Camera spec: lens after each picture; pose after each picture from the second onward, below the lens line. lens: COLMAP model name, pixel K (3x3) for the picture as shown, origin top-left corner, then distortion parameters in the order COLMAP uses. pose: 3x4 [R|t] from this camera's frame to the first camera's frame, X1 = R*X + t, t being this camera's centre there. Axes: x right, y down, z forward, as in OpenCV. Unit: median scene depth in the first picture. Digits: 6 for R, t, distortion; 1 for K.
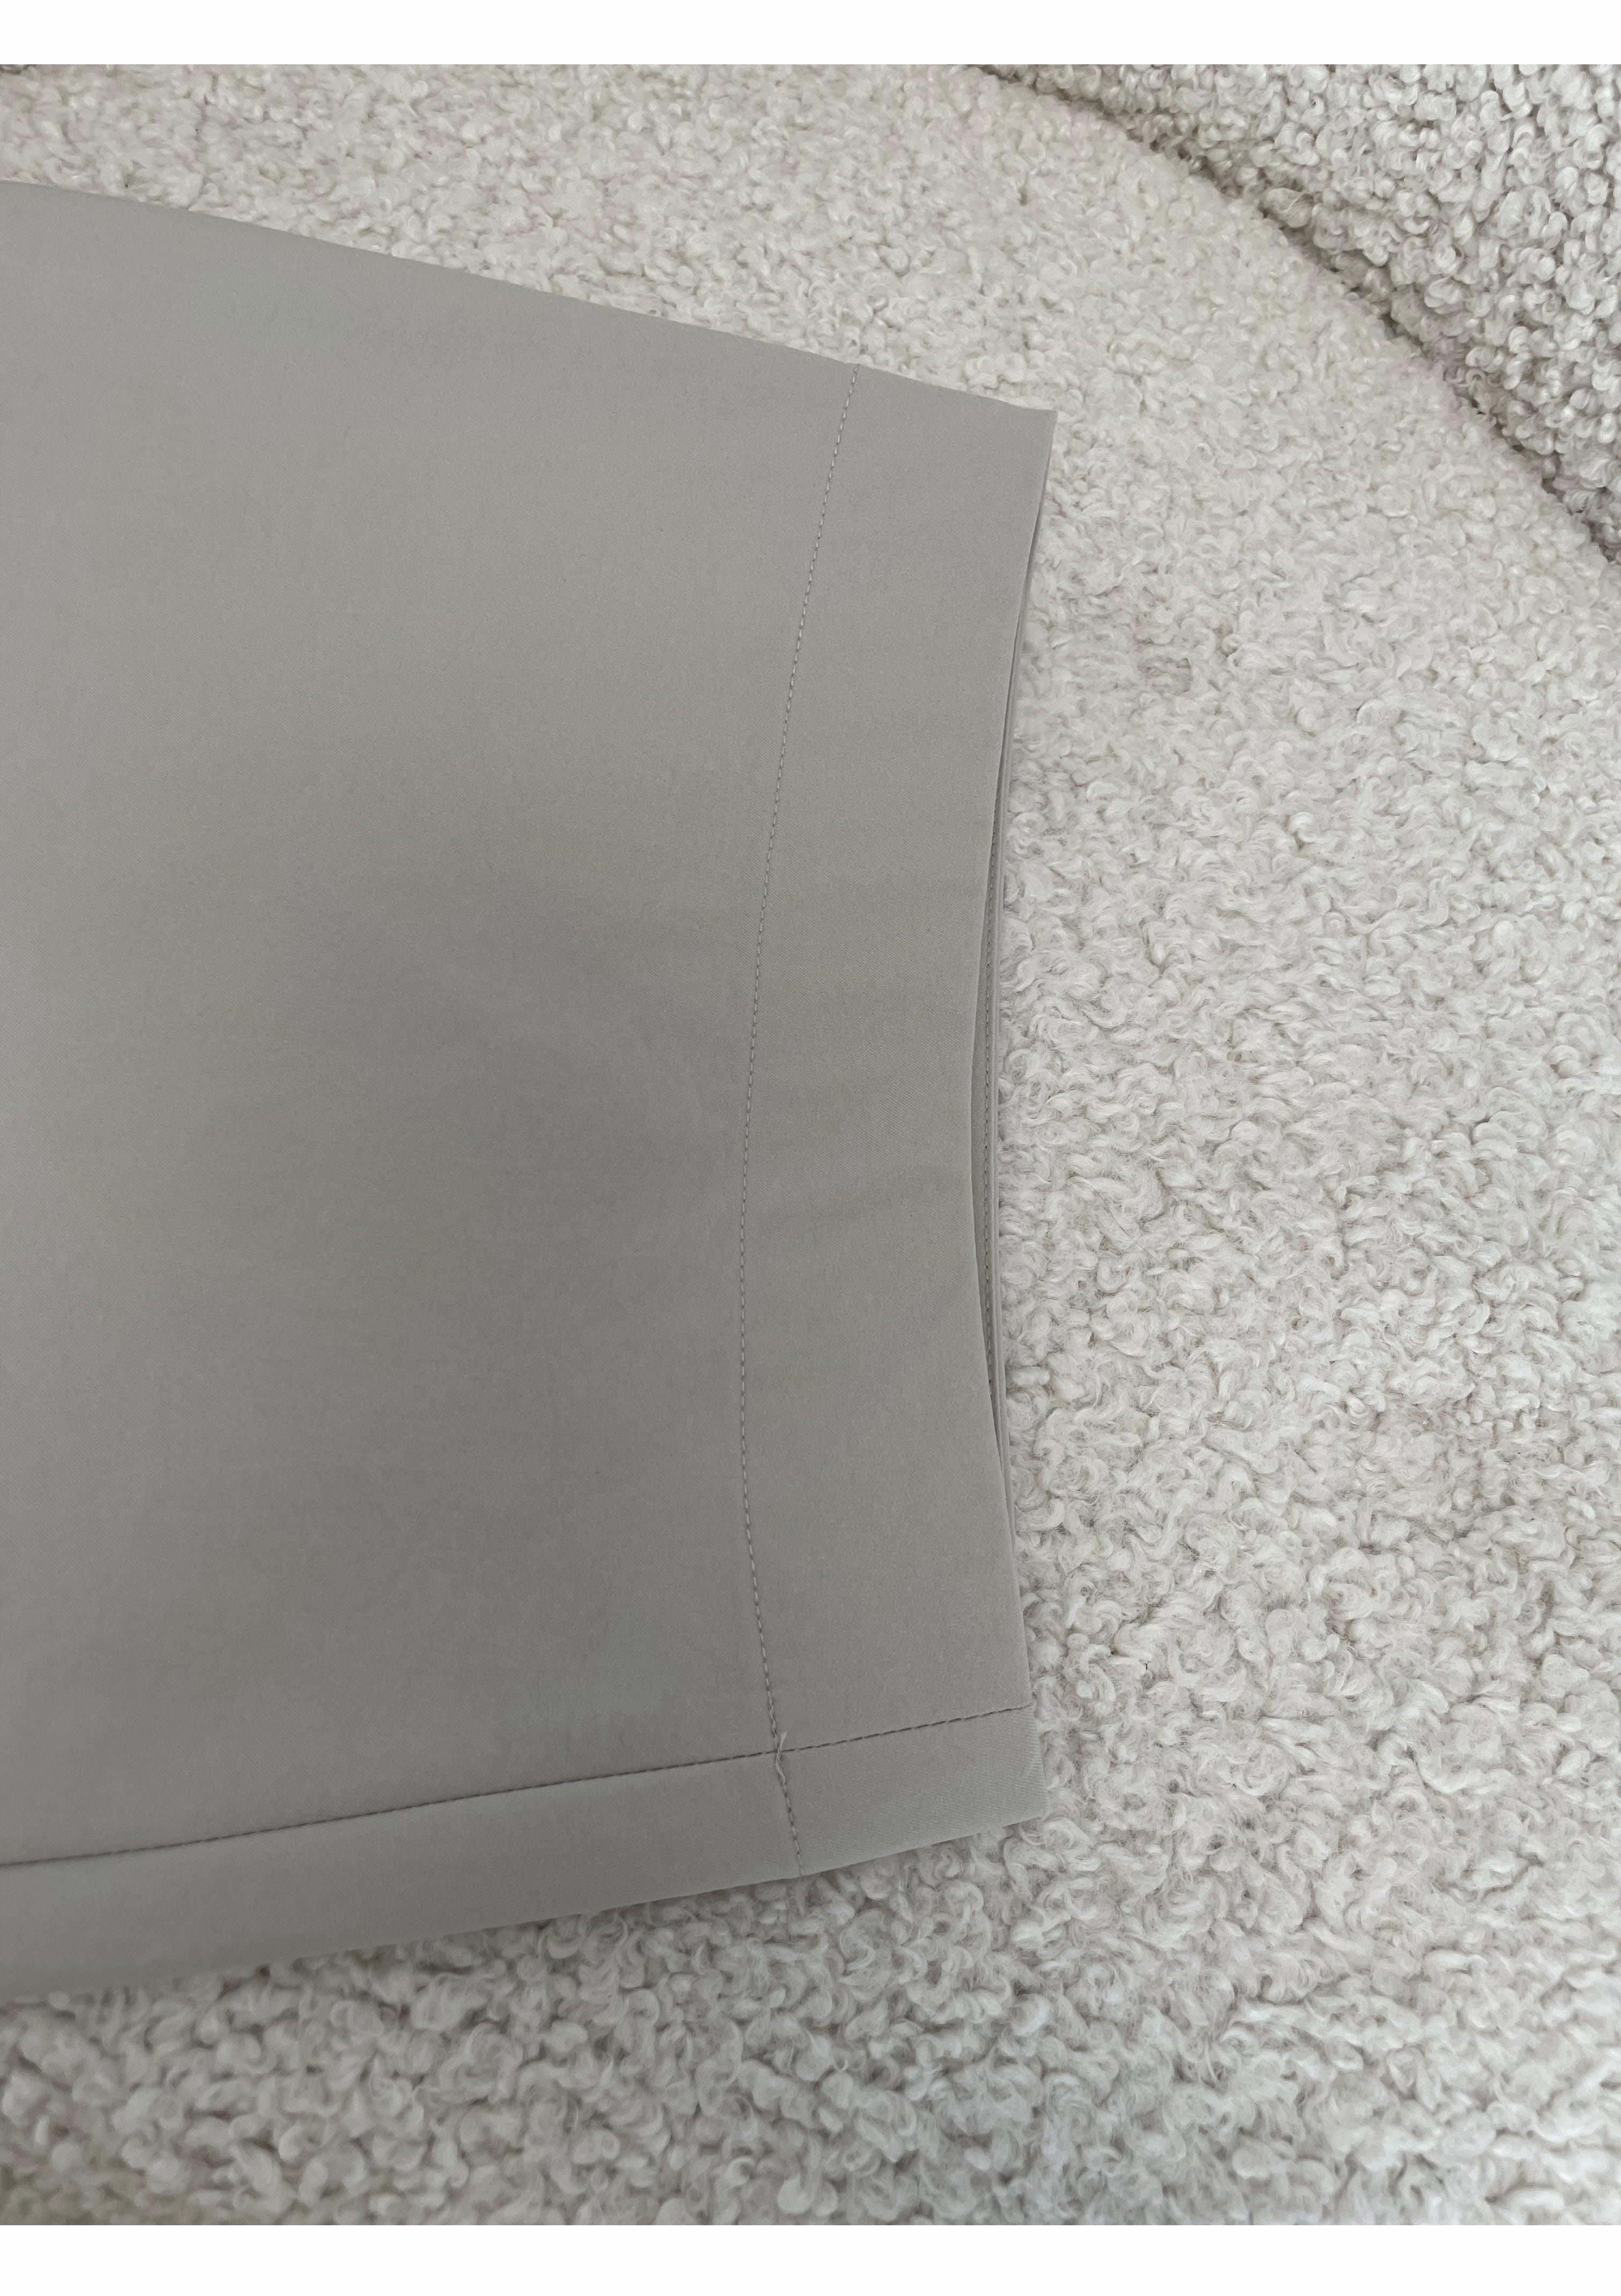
lens RADIAL K [[1666.3, 0, 794.6], [0, 1666.3, 1153.4], [0, 0, 1]] dist [0.054826, -0.113876]
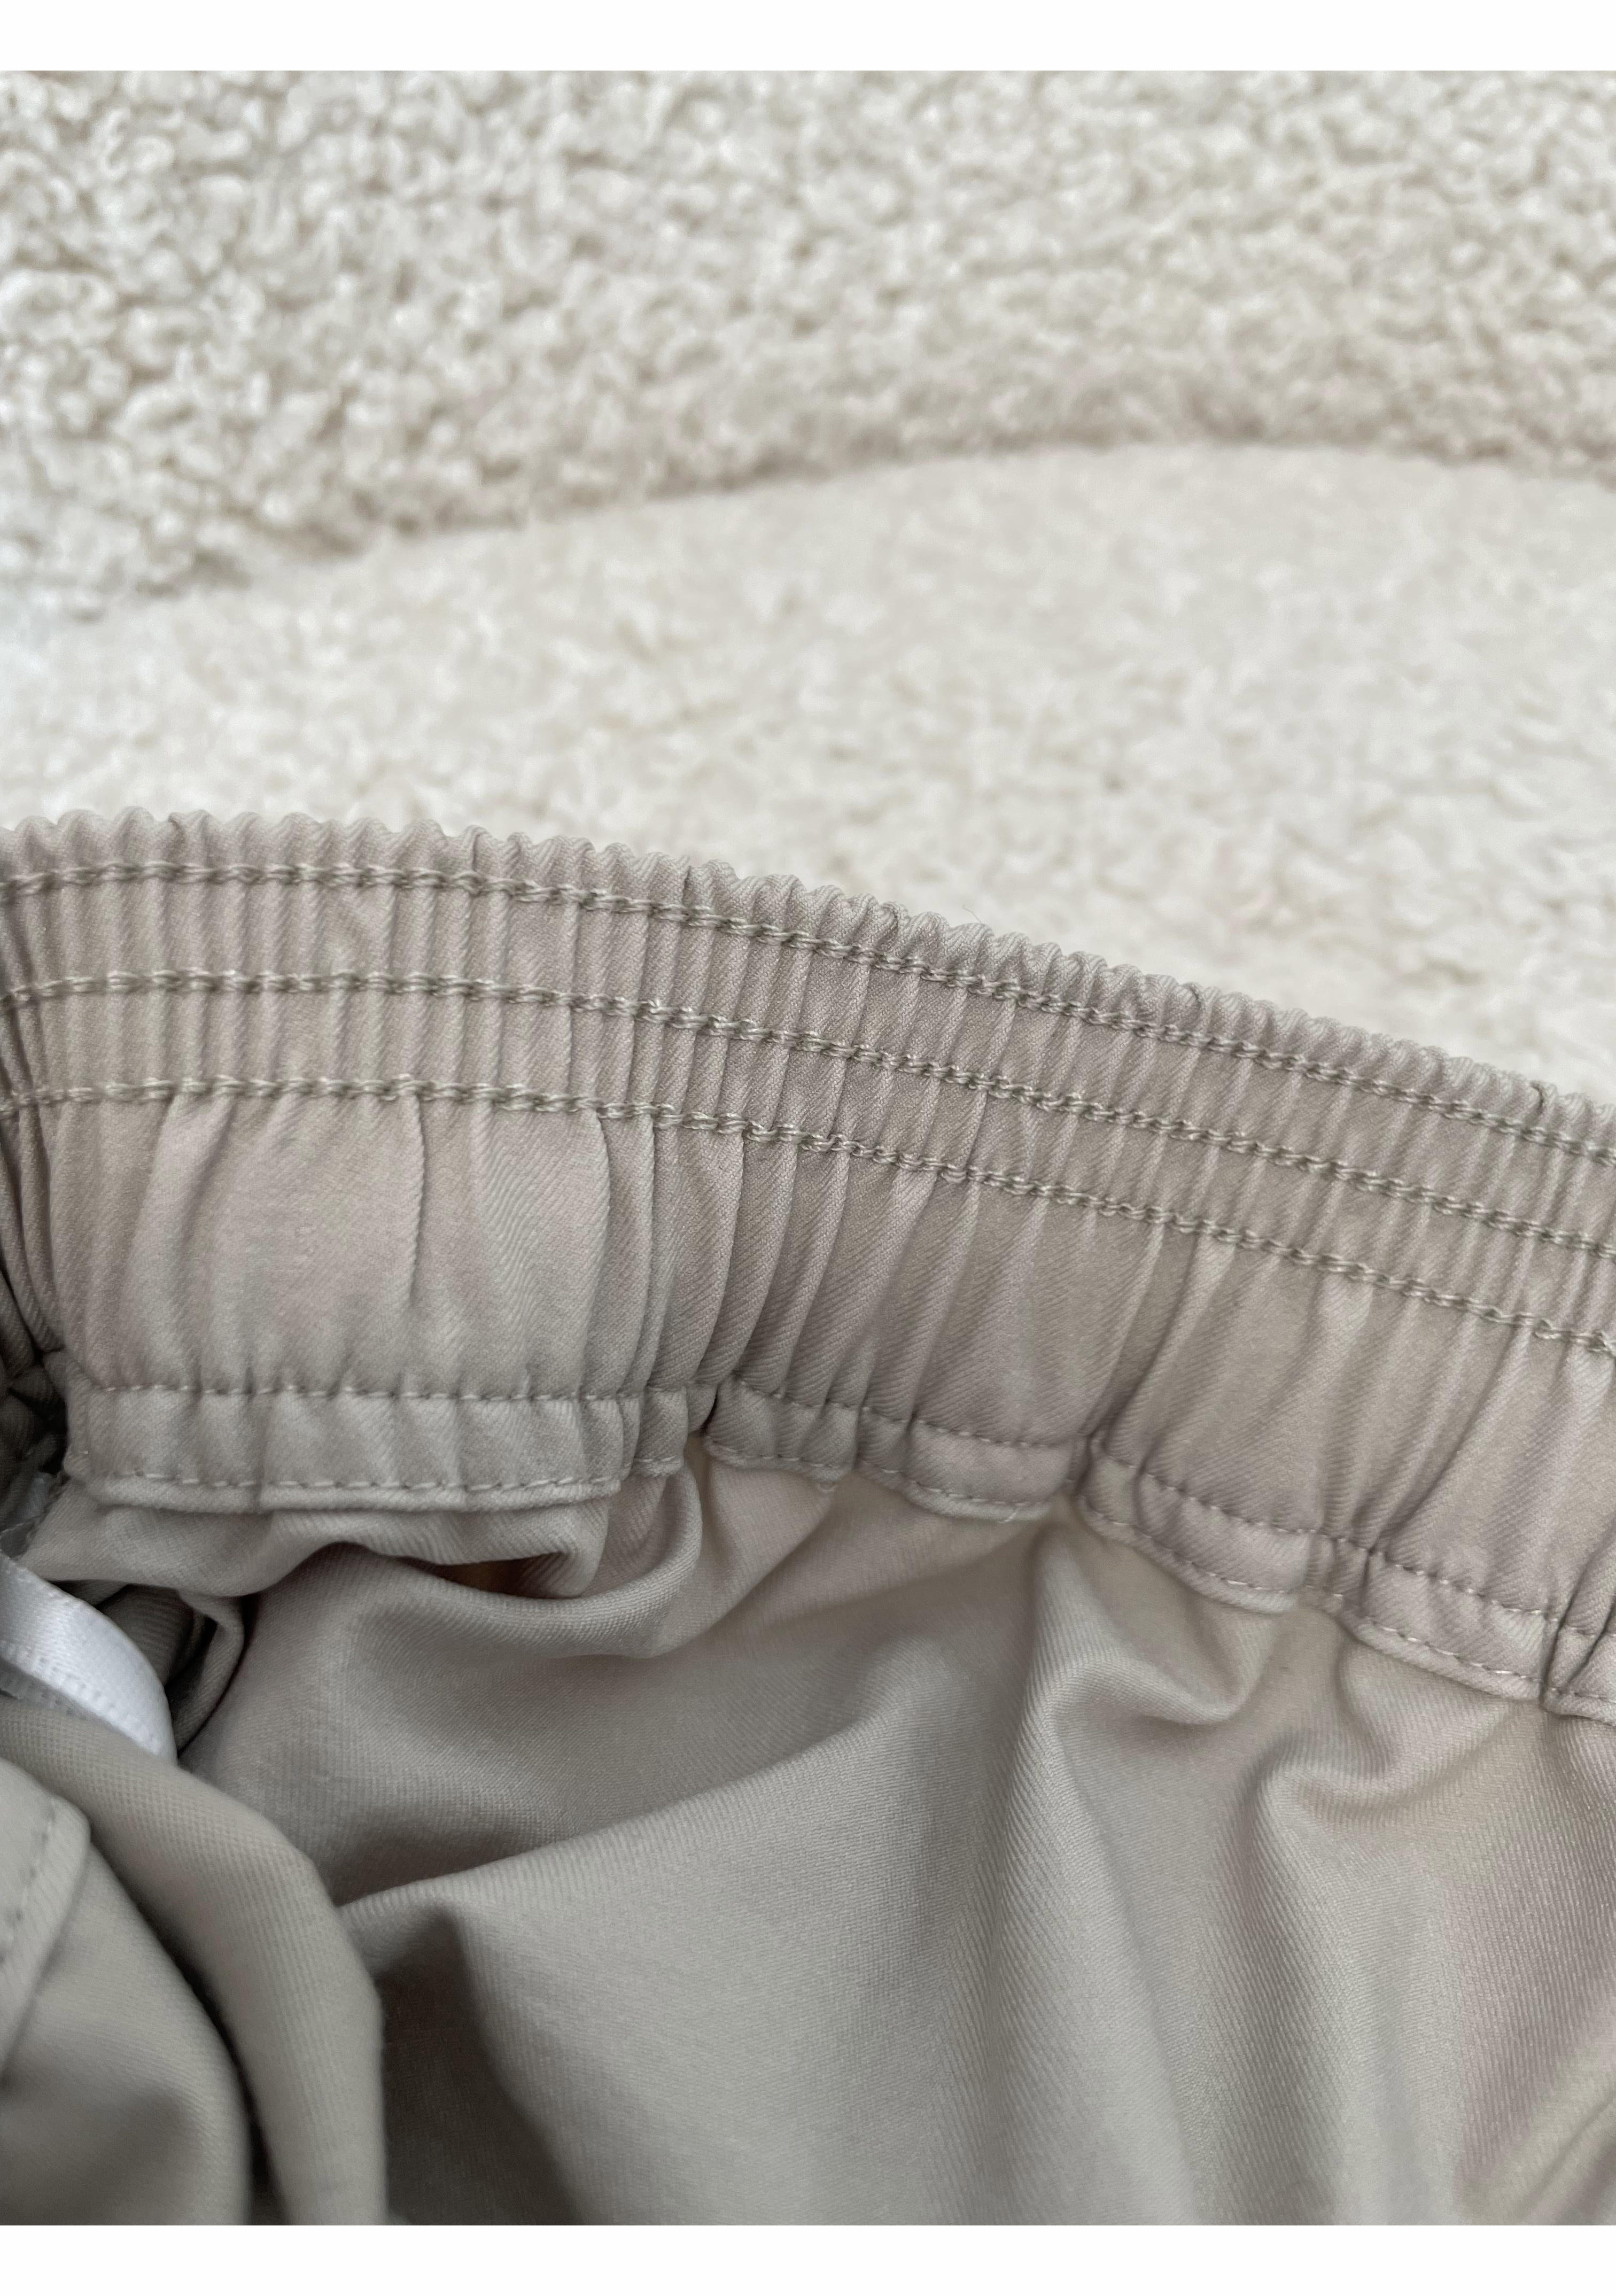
lens RADIAL K [[1666.1, 0, 792.1], [0, 1666.1, 1153.4], [0, 0, 1]] dist [0.054826, -0.113876]
pose [[0.979134, 0.059015, -0.194457, -0.238051], [-0.128738, 0.920527, -0.368859, -0.122557], [0.157235, 0.386197, 0.908917, 0.444731]]
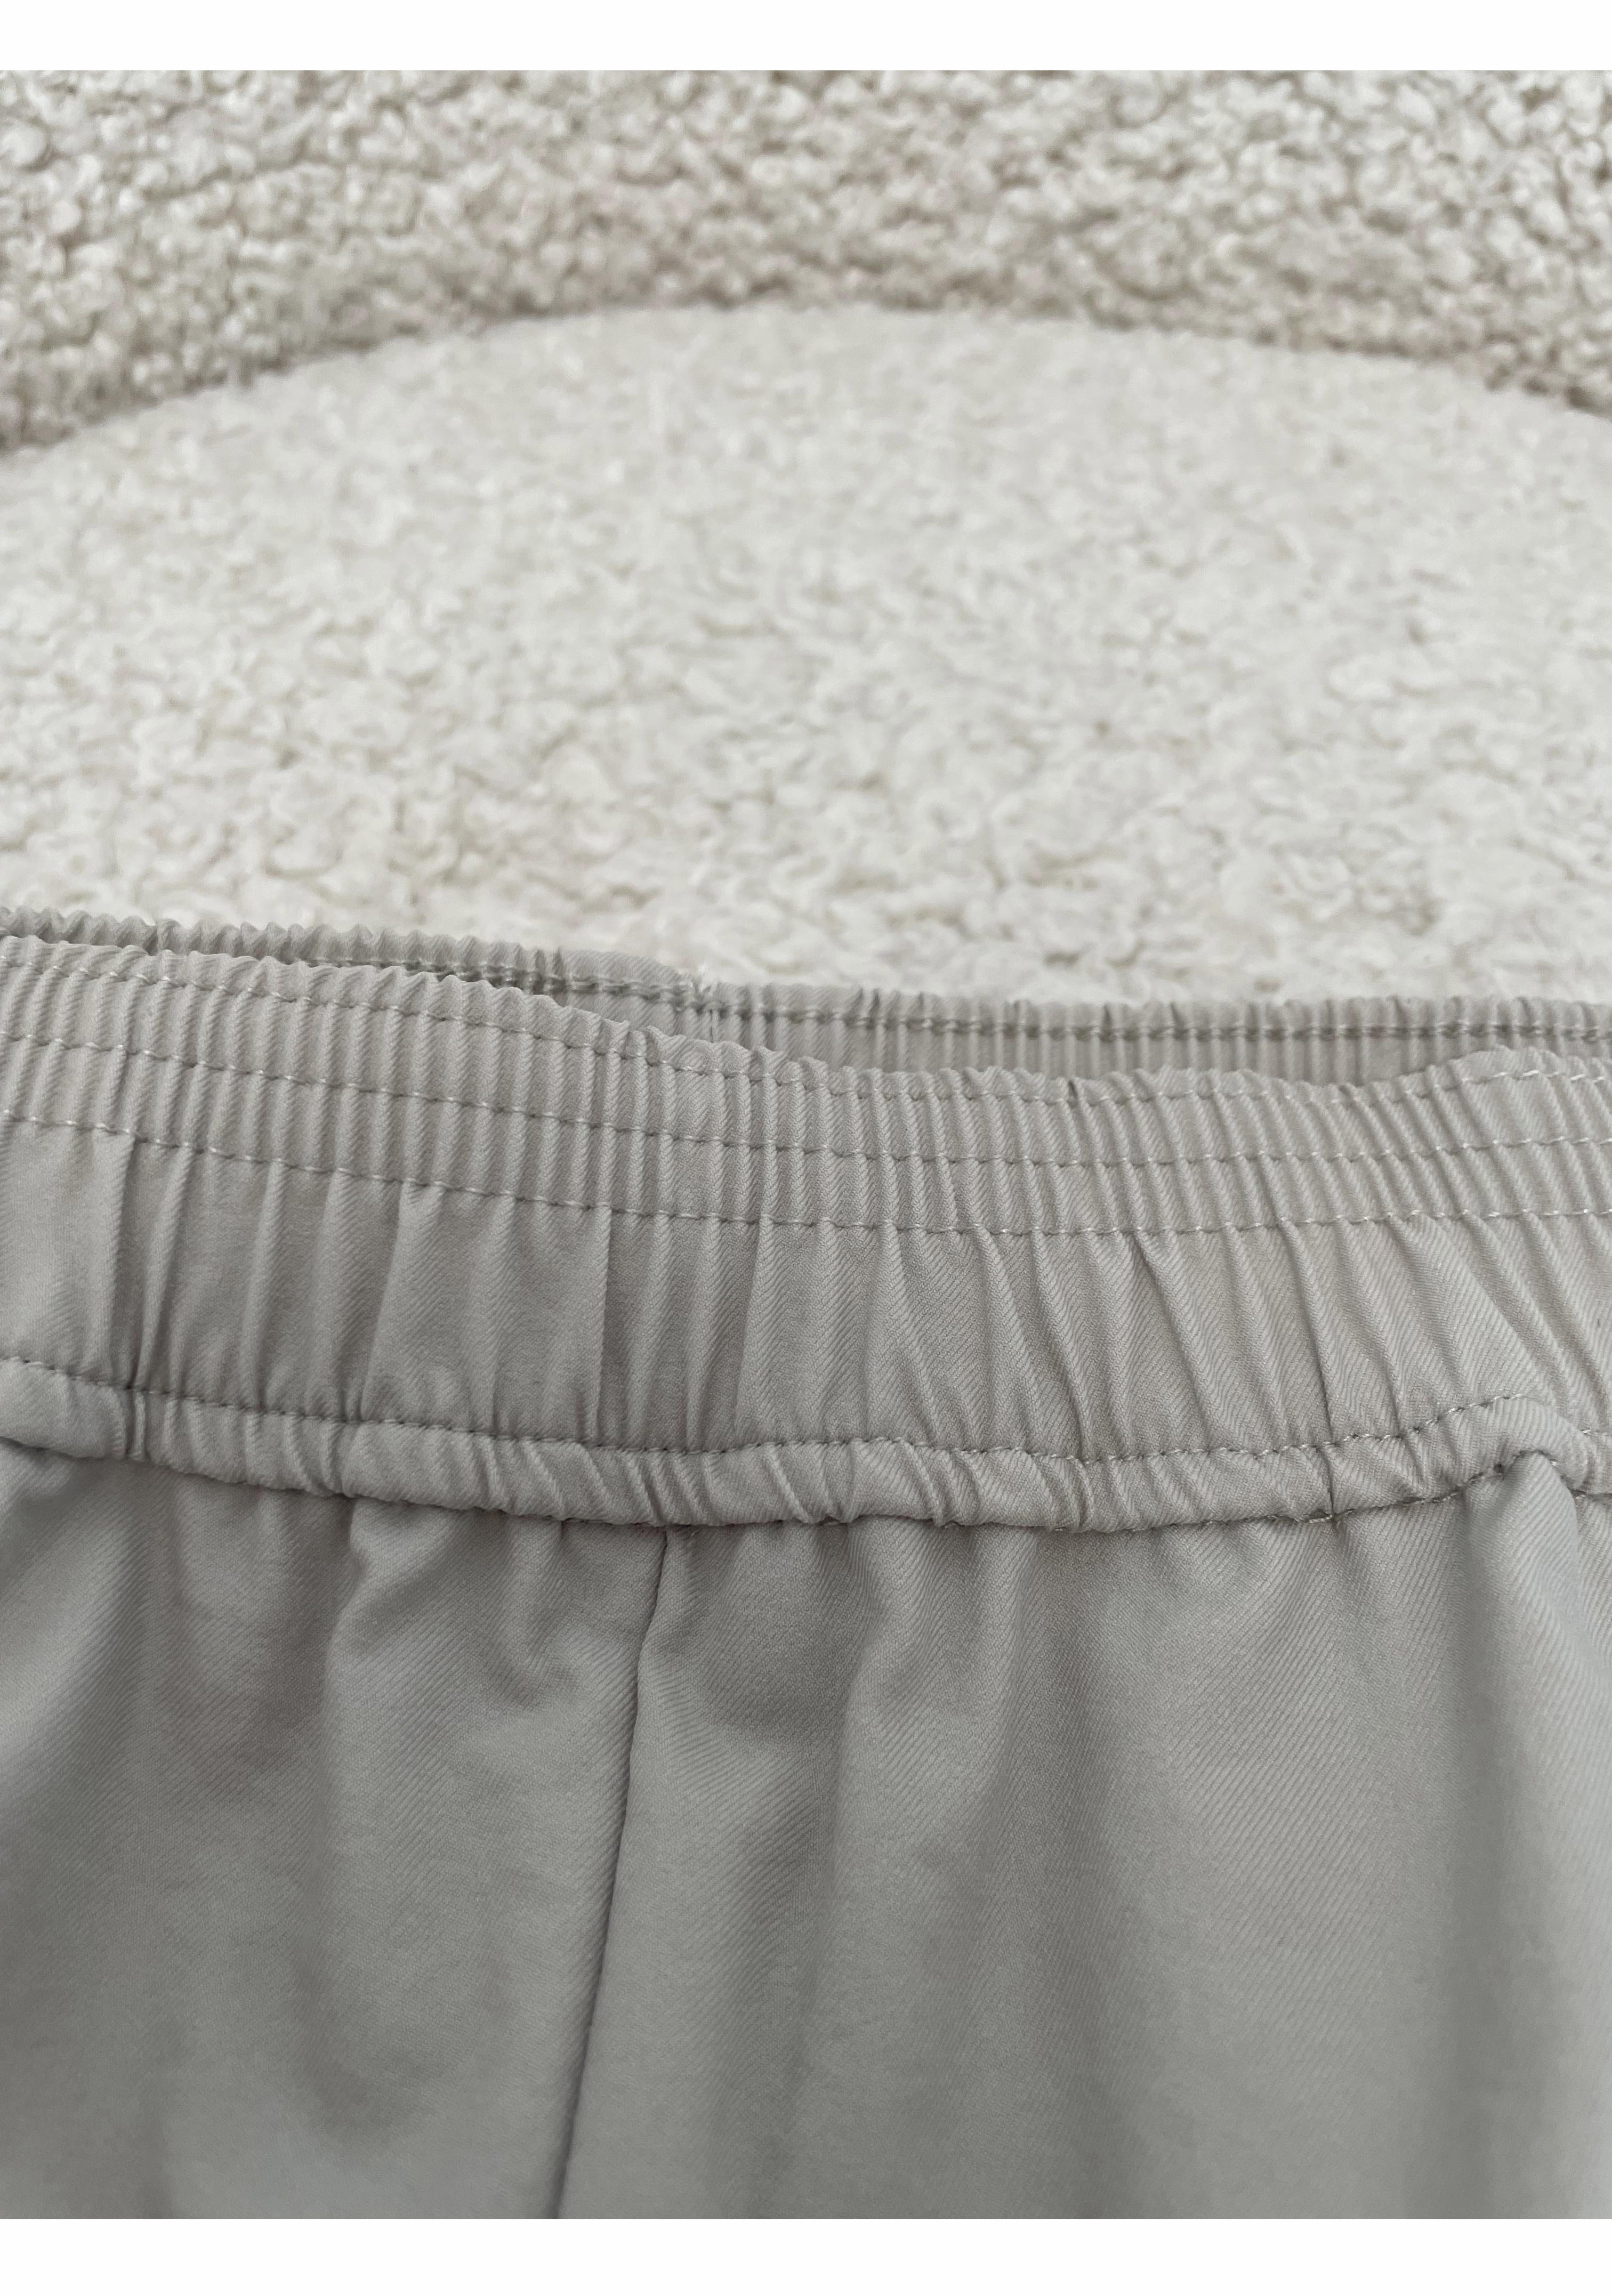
lens RADIAL K [[1654.8, 0, 794.6], [0, 1654.8, 1188.8], [0, 0, 1]] dist [0.051852, -0.112782]
pose [[0.987004, -0.131180, -0.092819, -0.050953], [0.102516, 0.958797, -0.264949, -0.162419], [0.123751, 0.251990, 0.959785, 0.460035]]
